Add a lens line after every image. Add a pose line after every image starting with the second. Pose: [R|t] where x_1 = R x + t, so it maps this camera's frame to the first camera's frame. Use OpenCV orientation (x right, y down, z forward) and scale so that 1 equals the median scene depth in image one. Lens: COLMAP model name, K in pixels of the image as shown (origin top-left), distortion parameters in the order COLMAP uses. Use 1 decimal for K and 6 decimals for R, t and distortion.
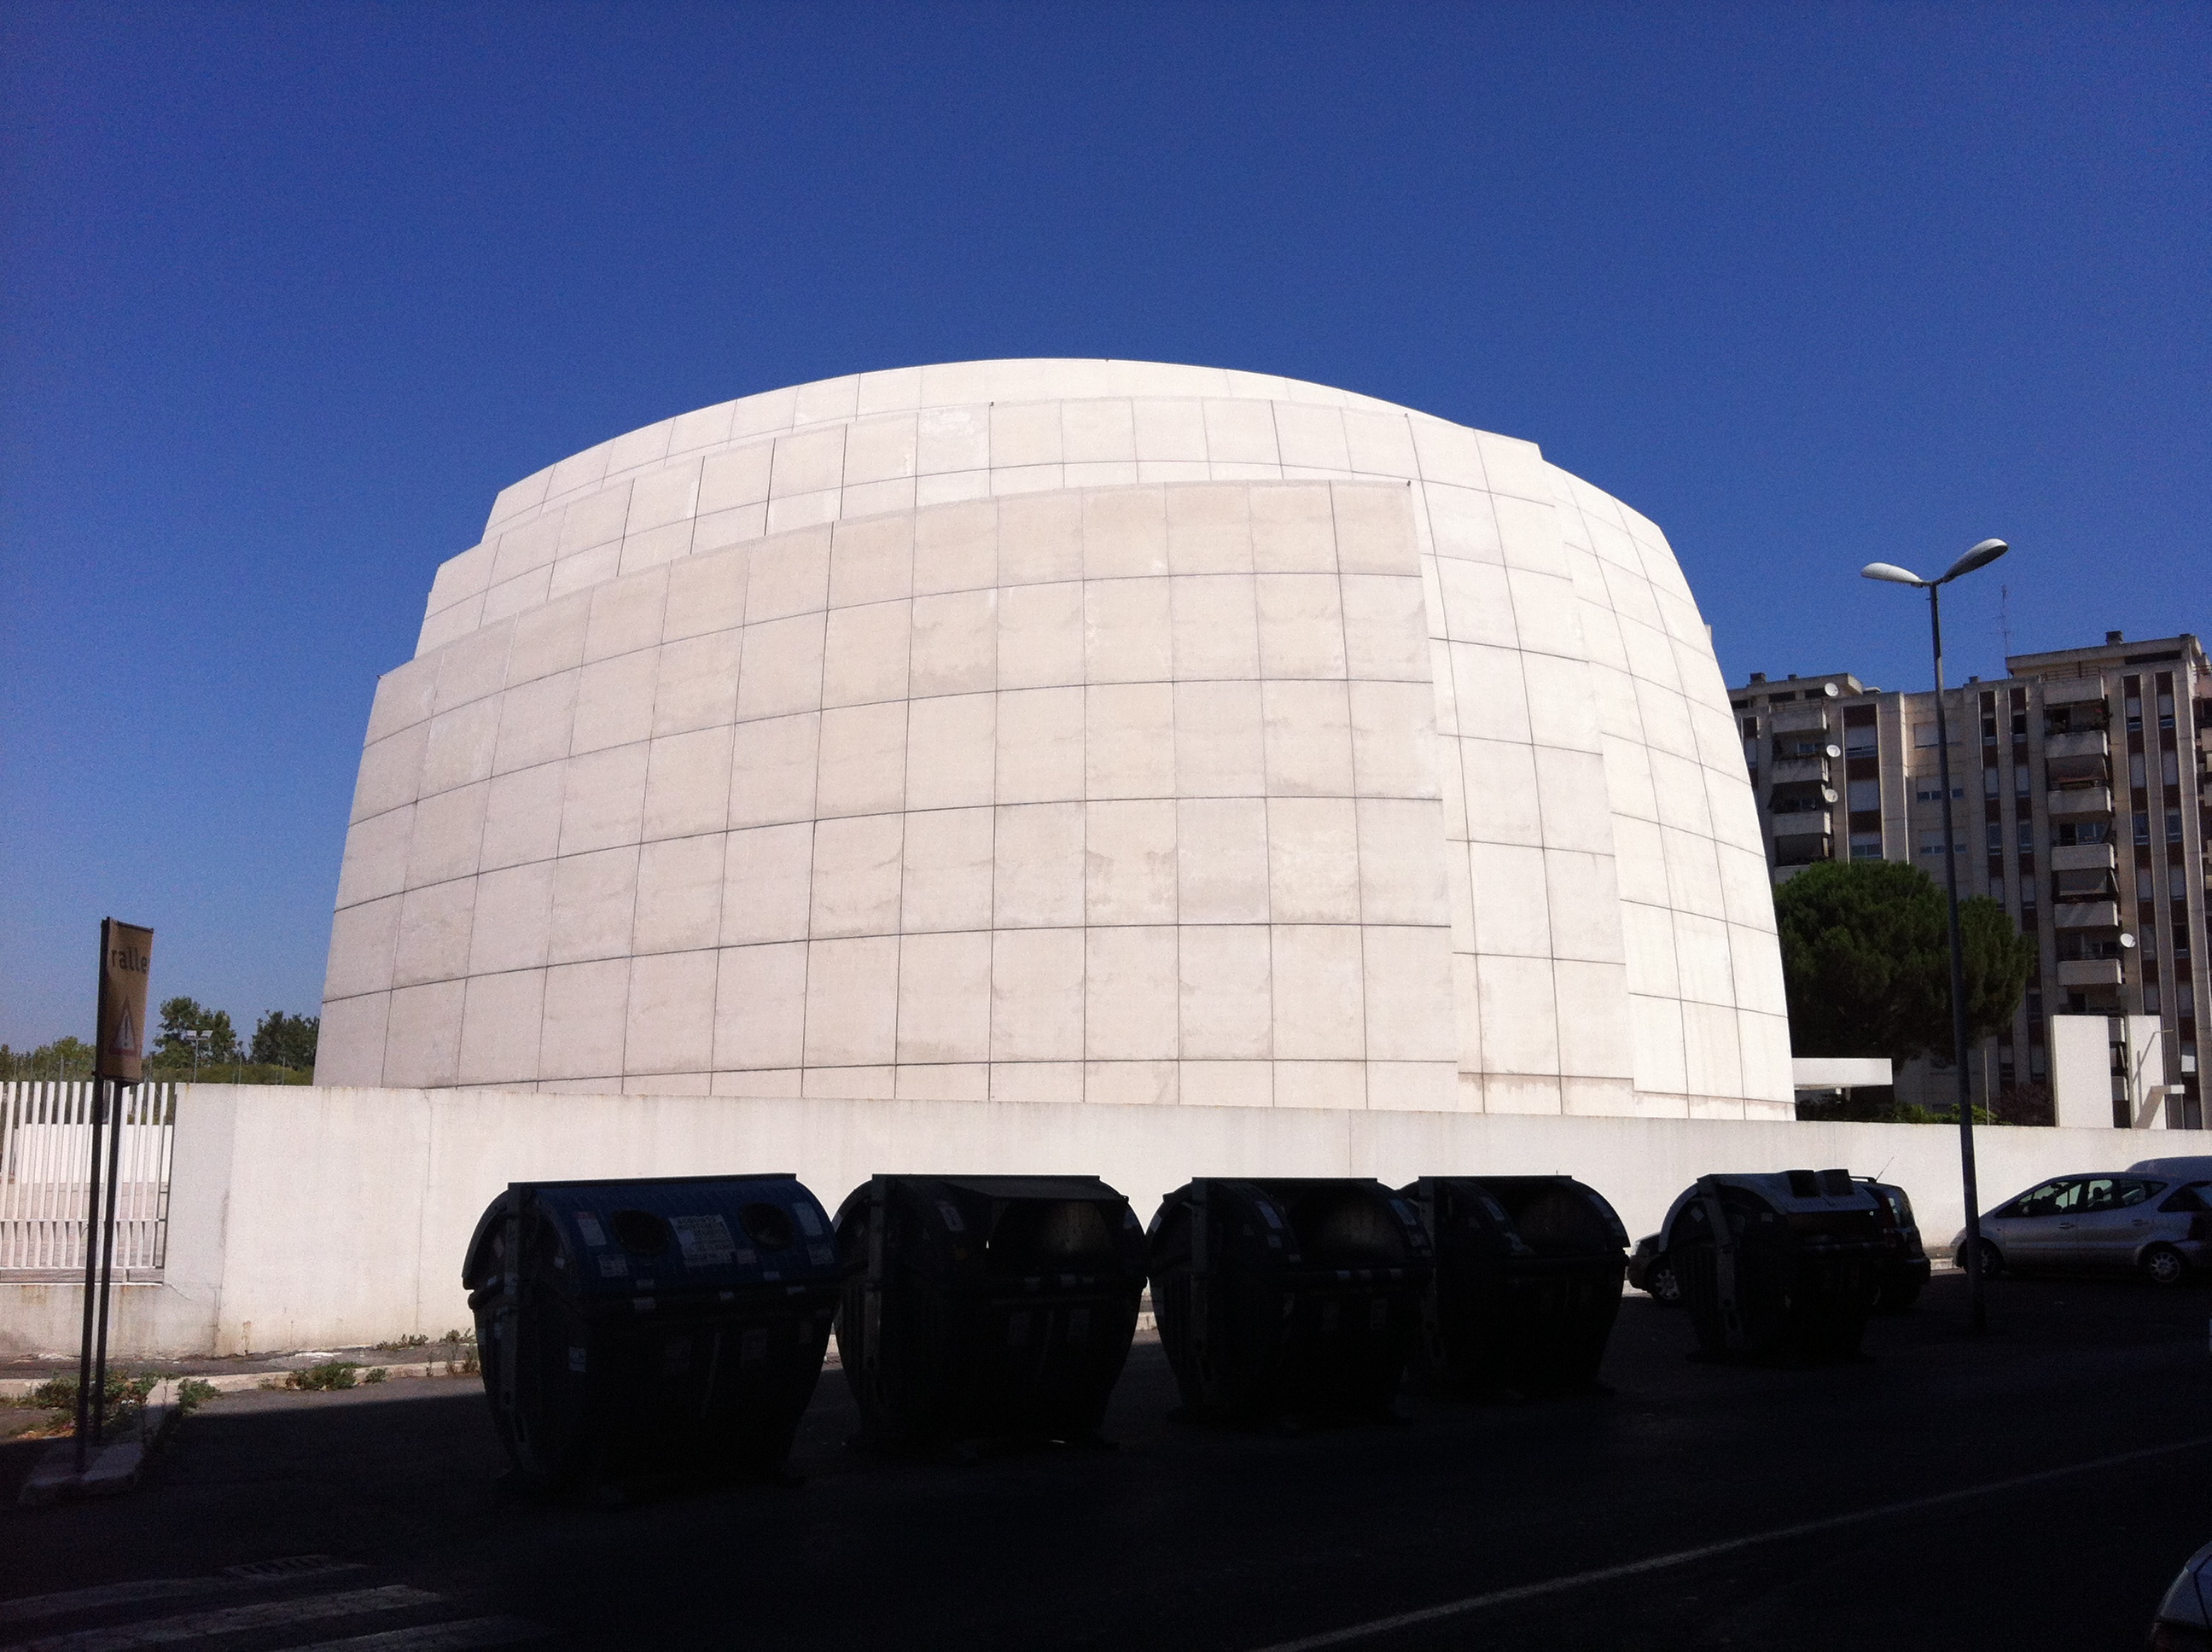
lens RADIAL K [[1971.7, 0, 1106.0], [0, 1971.7, 826.0], [0, 0, 1]] dist [0.096329, -0.193359]
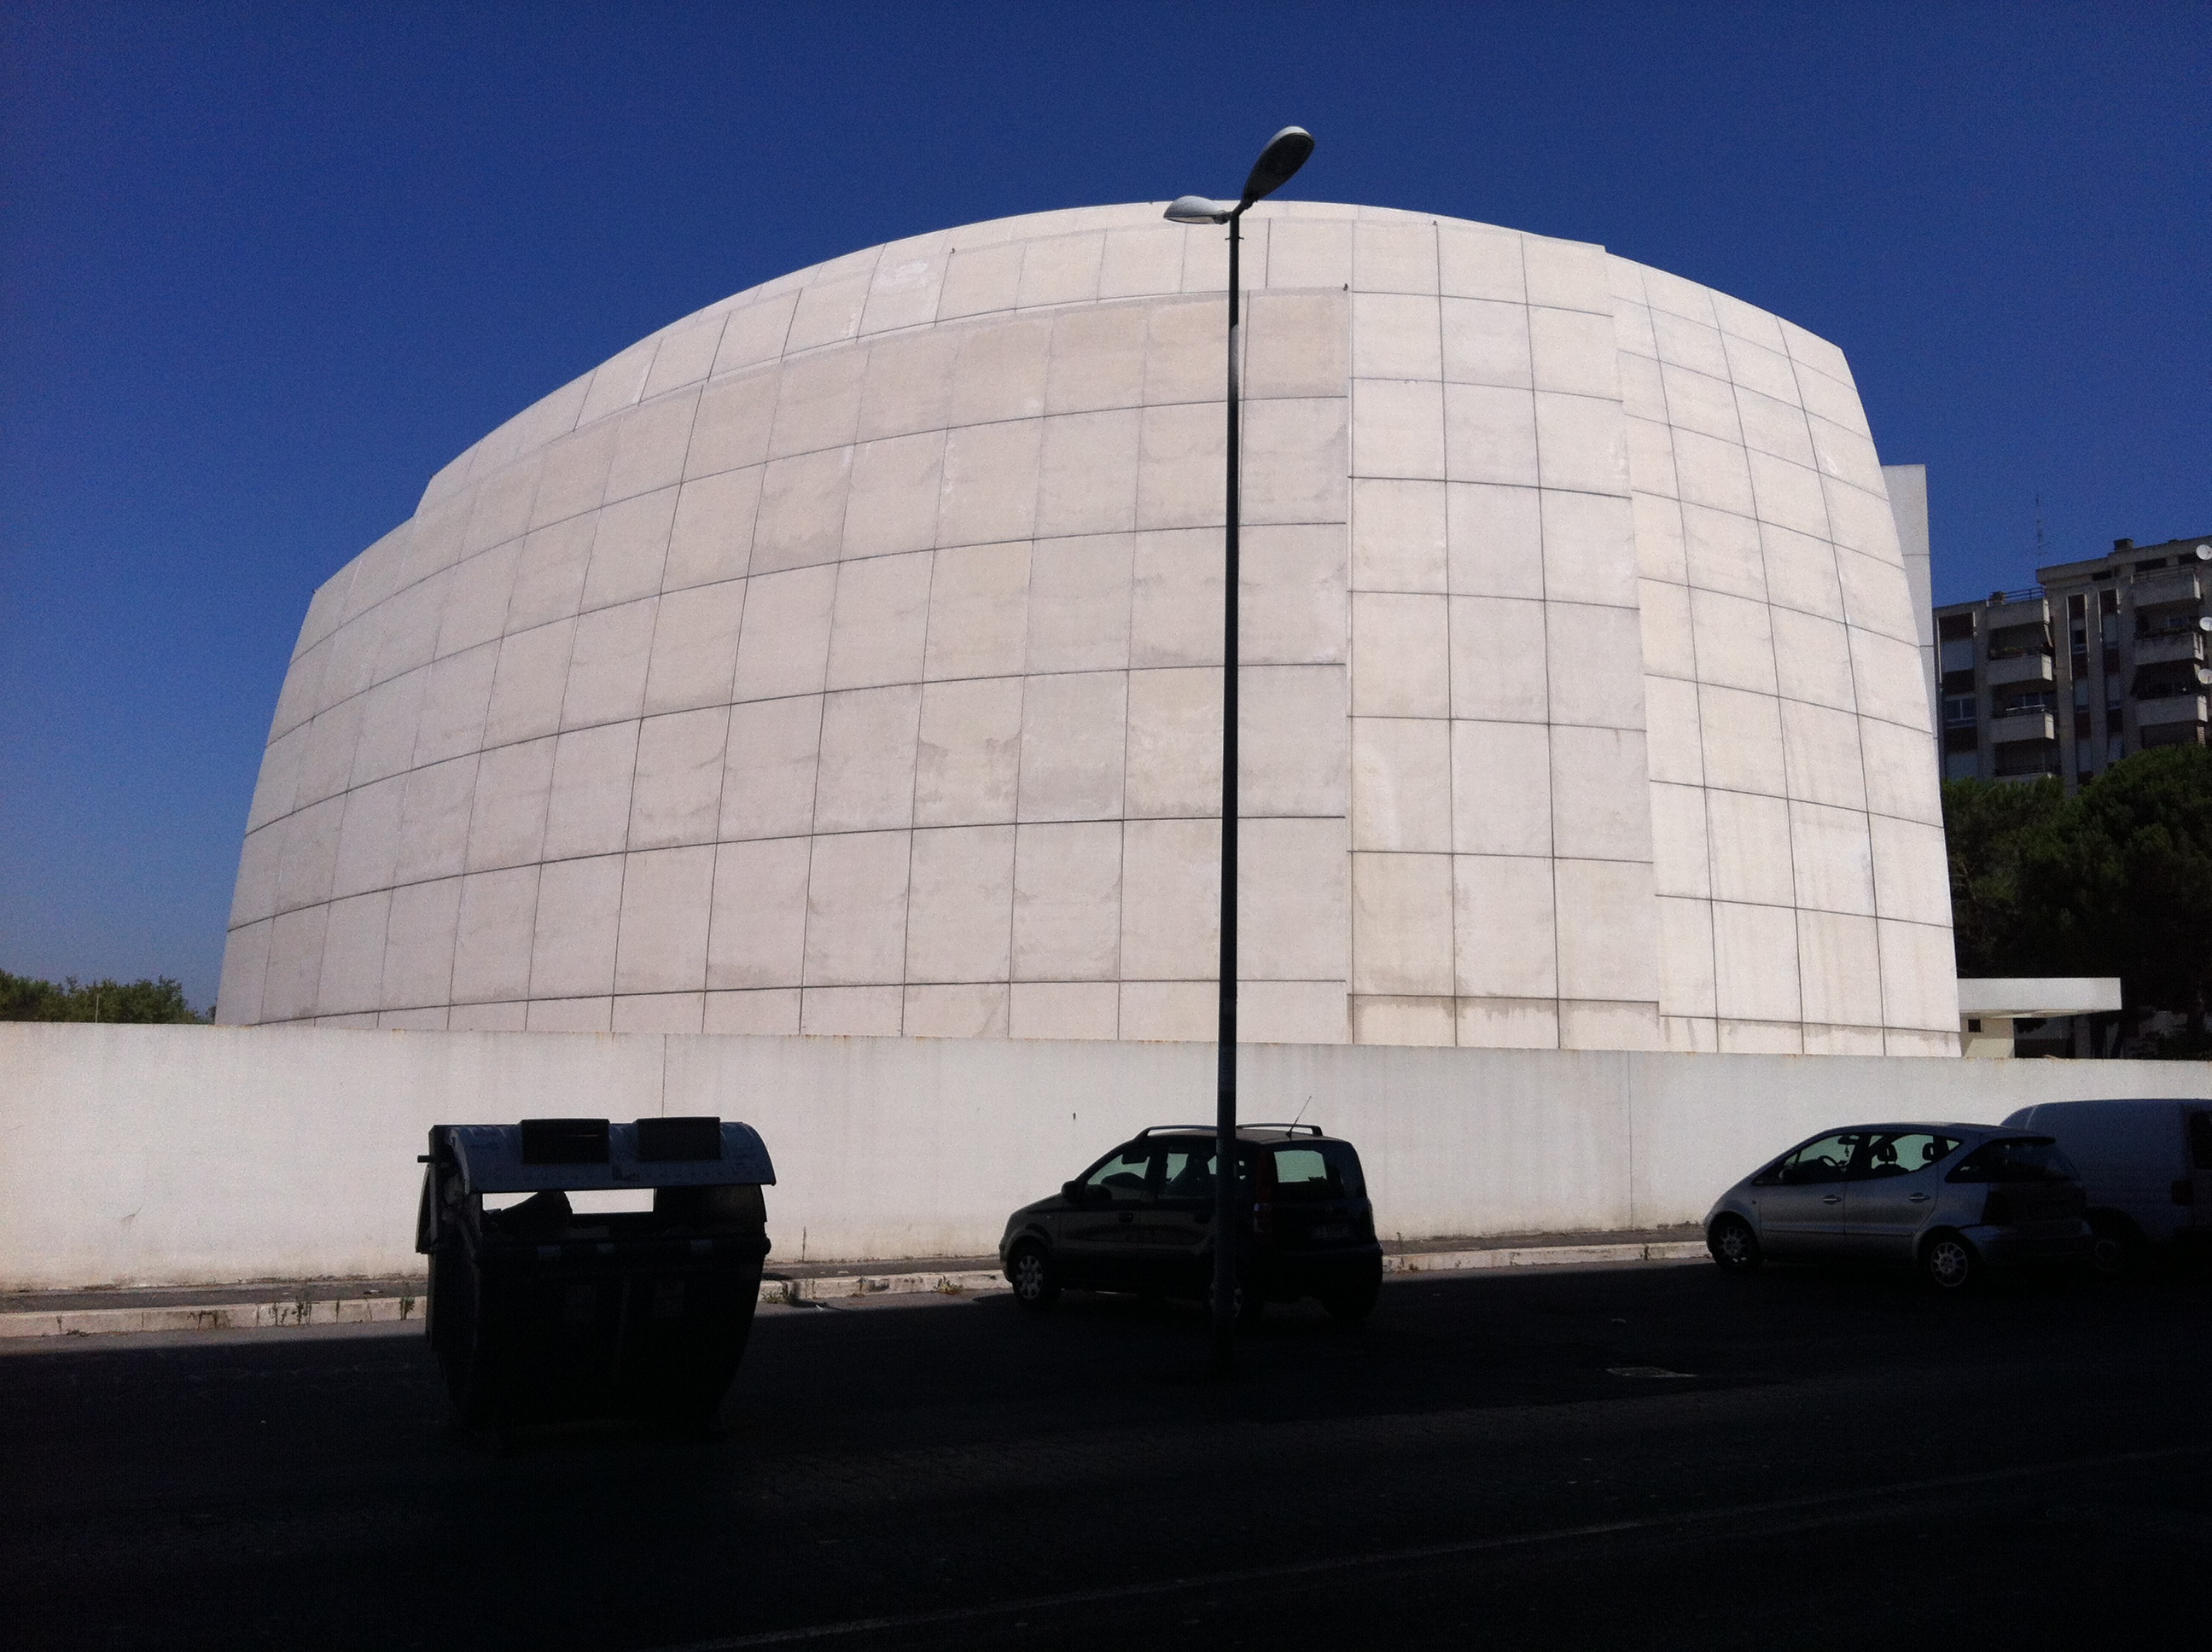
lens RADIAL K [[1971.7, 0, 1106.0], [0, 1971.7, 826.0], [0, 0, 1]] dist [0.096329, -0.193359]
pose [[0.976154, -0.025789, -0.215541, 0.241291], [0.032537, 0.999083, 0.027819, 0.027122], [0.214626, -0.034169, 0.976098, 0.170995]]
